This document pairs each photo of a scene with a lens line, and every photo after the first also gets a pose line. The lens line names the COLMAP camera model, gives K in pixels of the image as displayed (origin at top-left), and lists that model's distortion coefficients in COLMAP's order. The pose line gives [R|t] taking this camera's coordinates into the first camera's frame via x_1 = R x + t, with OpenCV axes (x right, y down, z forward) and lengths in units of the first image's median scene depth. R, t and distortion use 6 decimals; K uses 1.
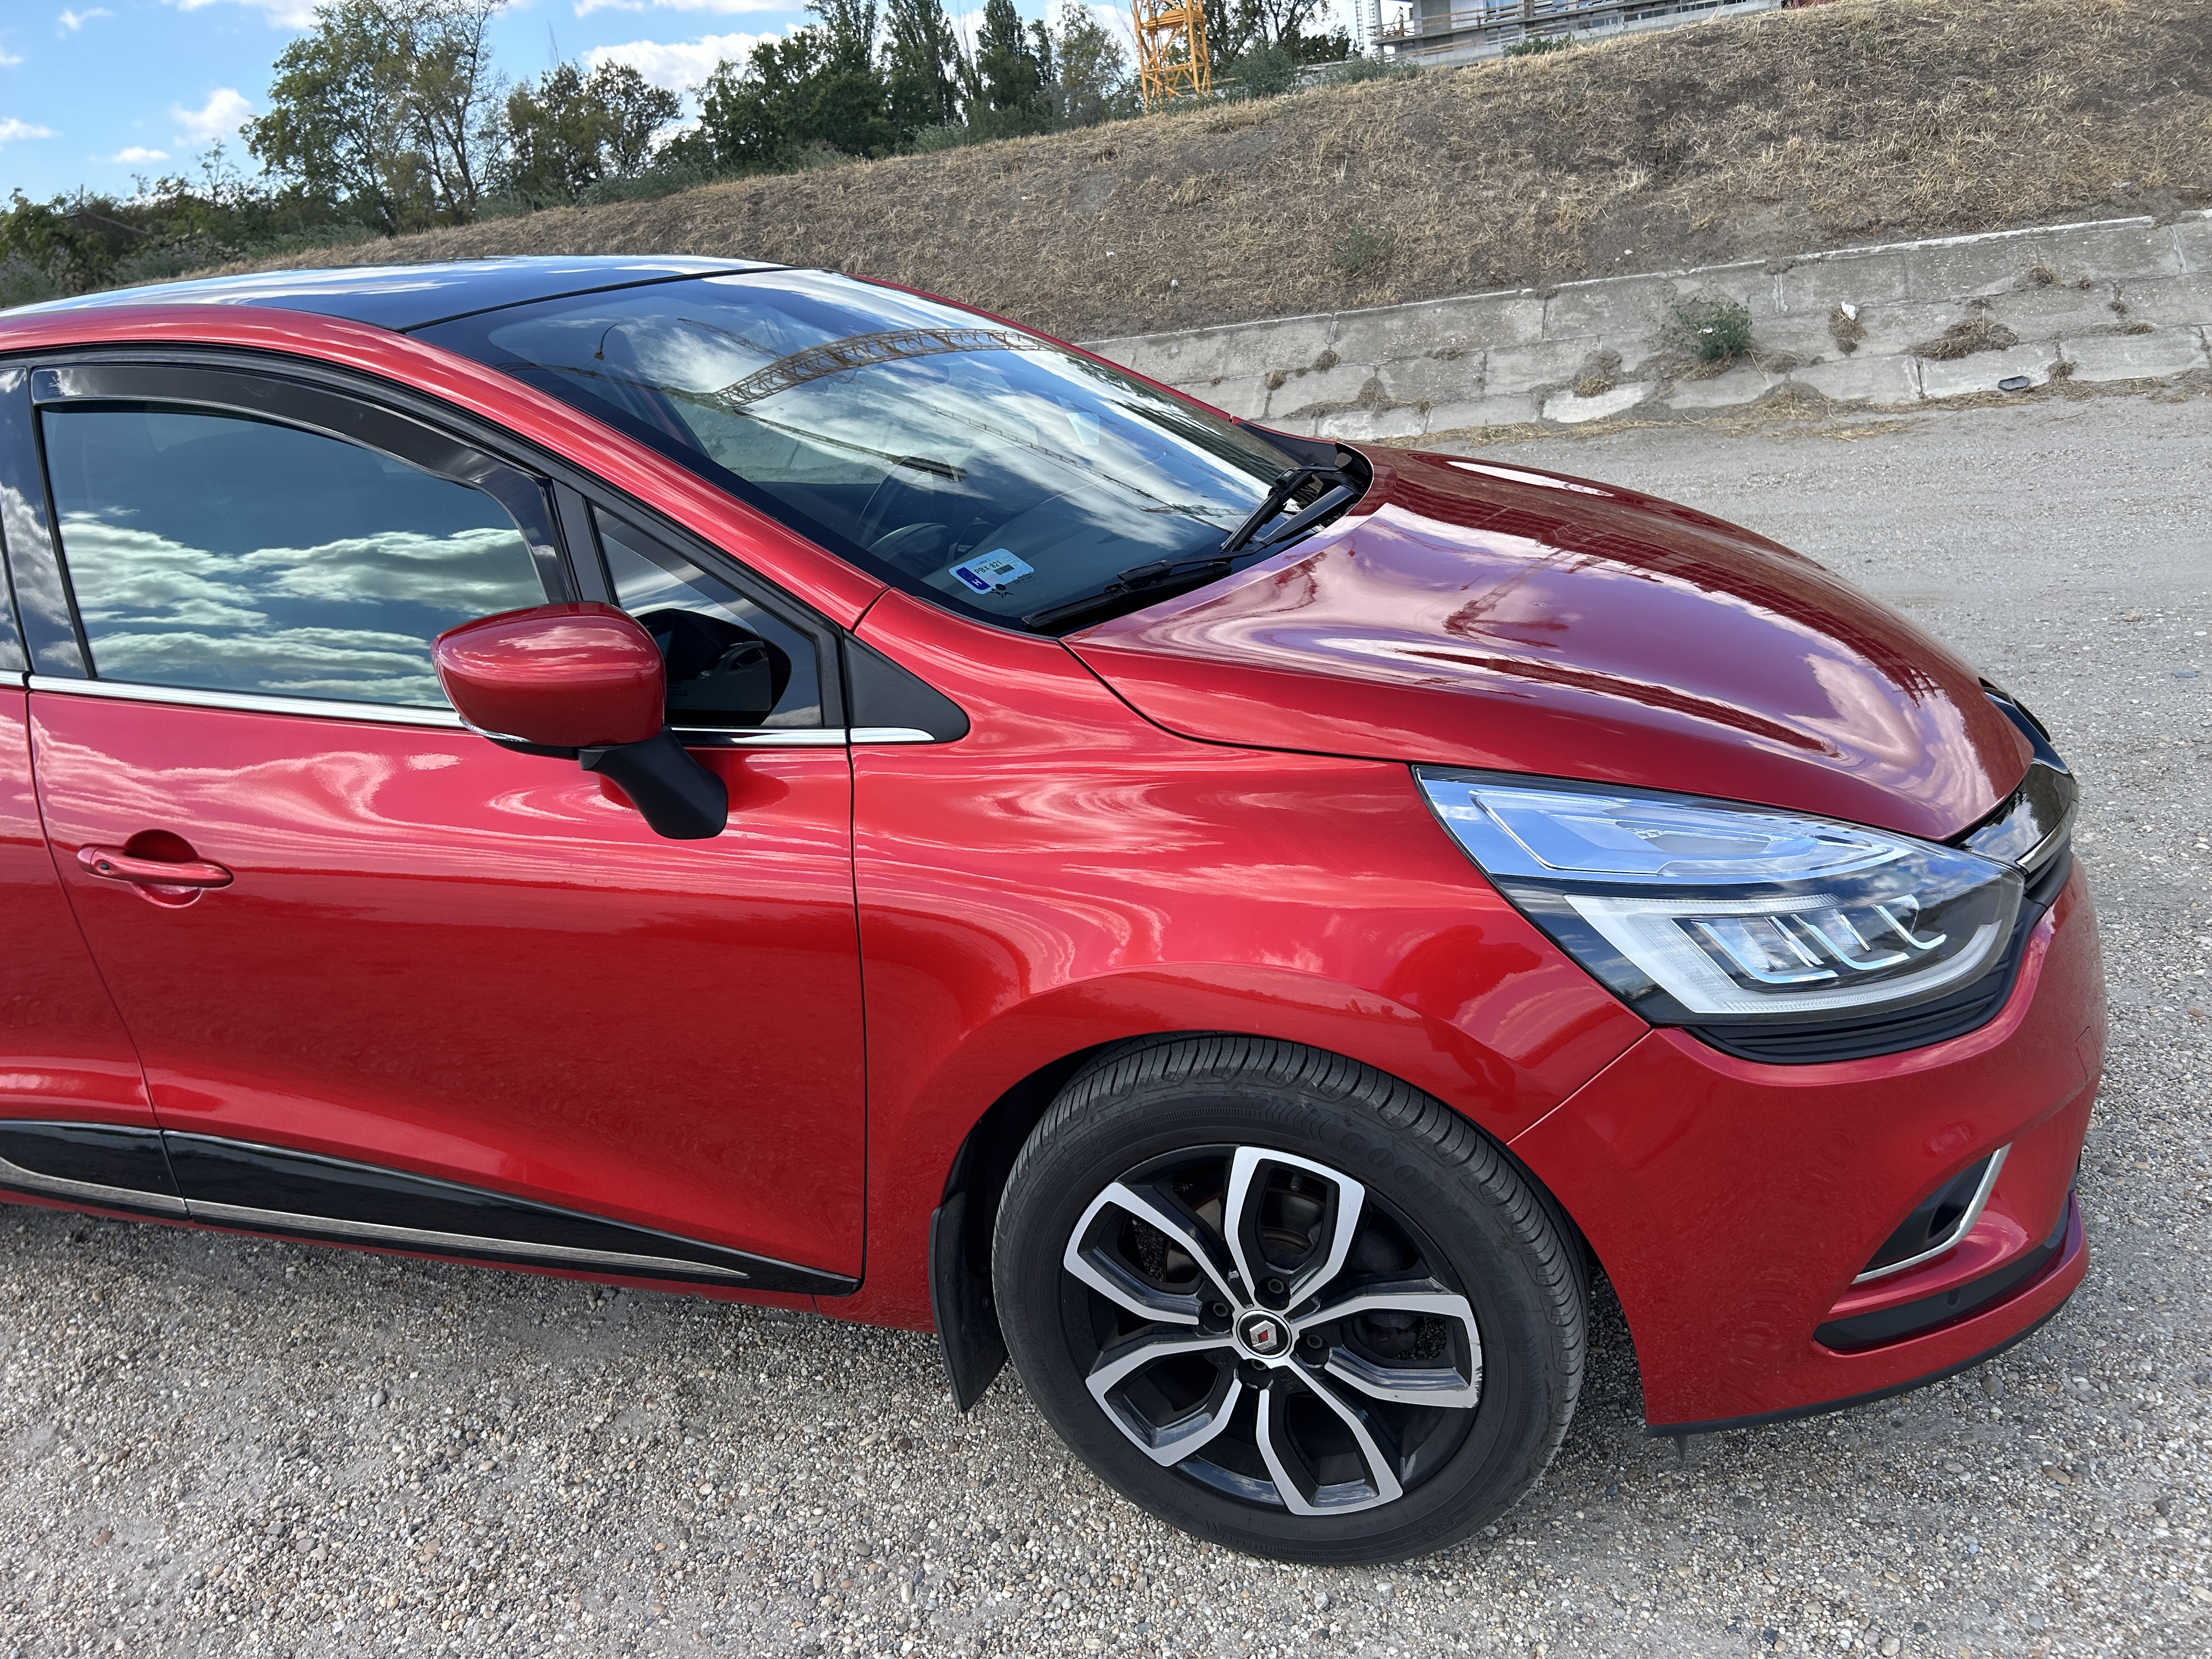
lens RADIAL K [[1676.0, 0, 1116.9], [0, 1676.0, 833.4], [0, 0, 1]] dist [0.041341, -0.033014]
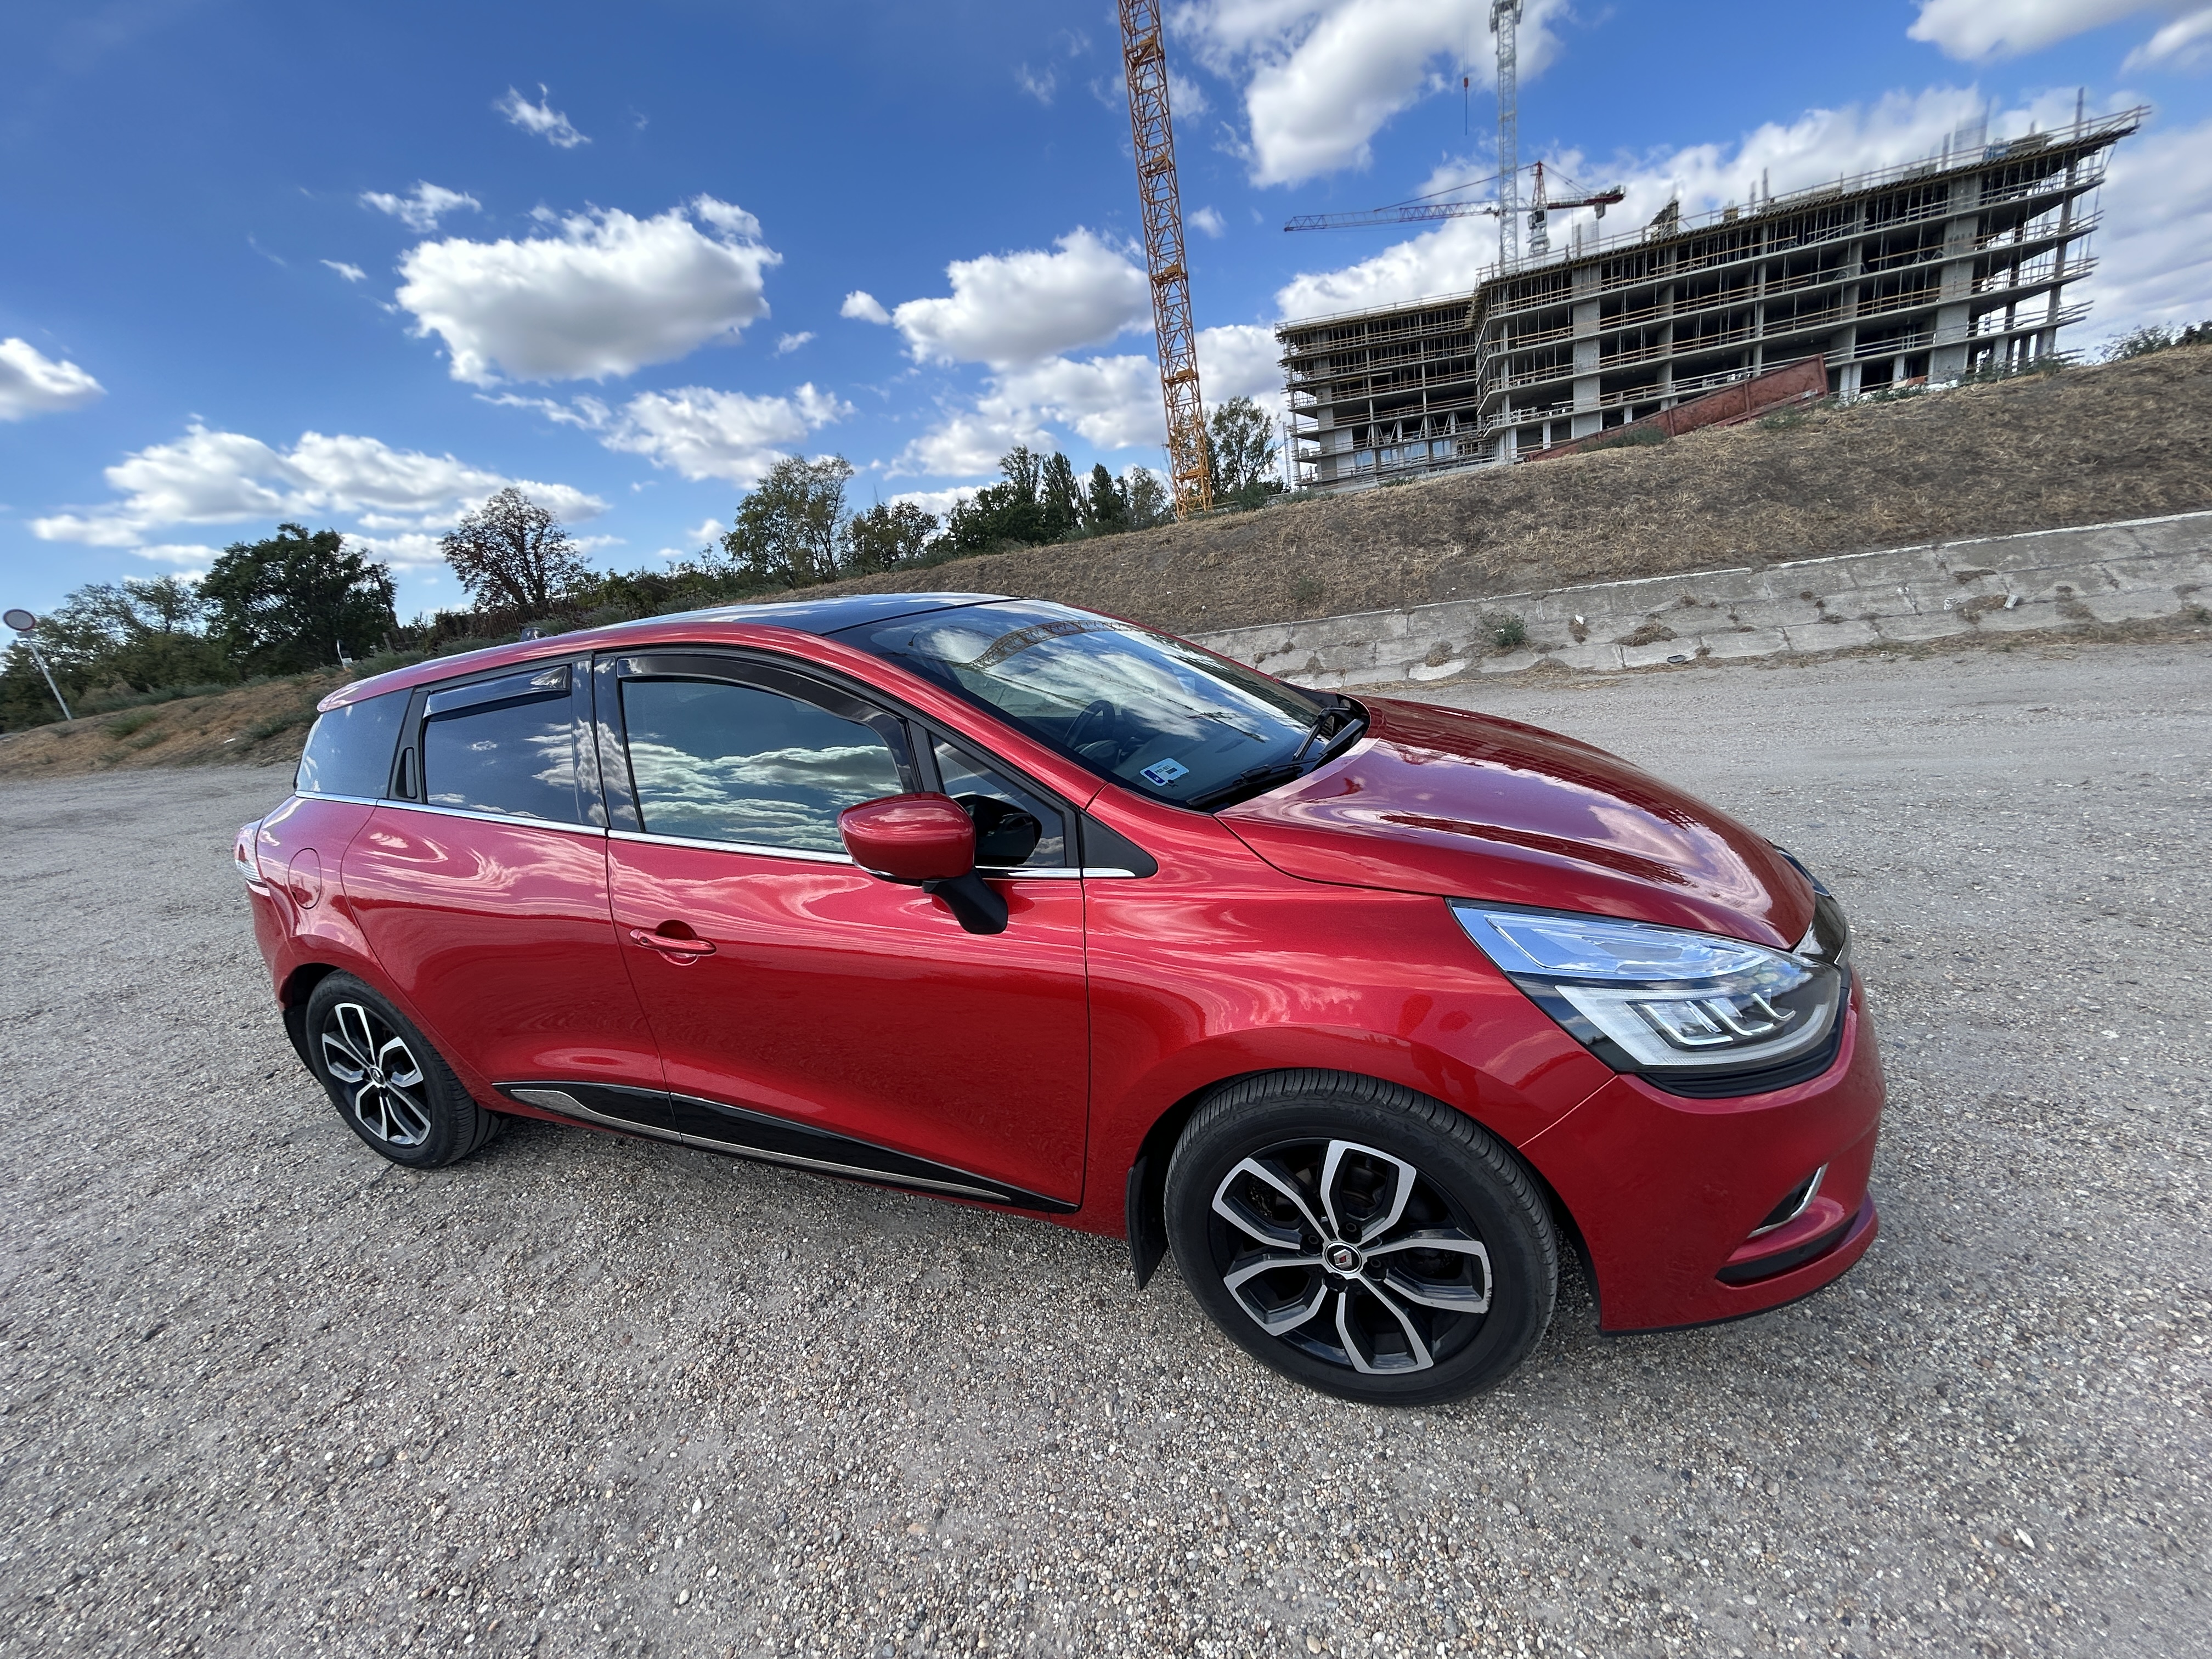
lens RADIAL K [[889.3, 0, 1098.2], [0, 889.3, 836.5], [0, 0, 1]] dist [0.004694, -0.000995]
pose [[0.998039, 0.006542, -0.062251, -0.072801], [-0.010630, 0.997791, -0.065573, -0.029557], [0.061685, 0.066106, 0.995904, 0.106017]]
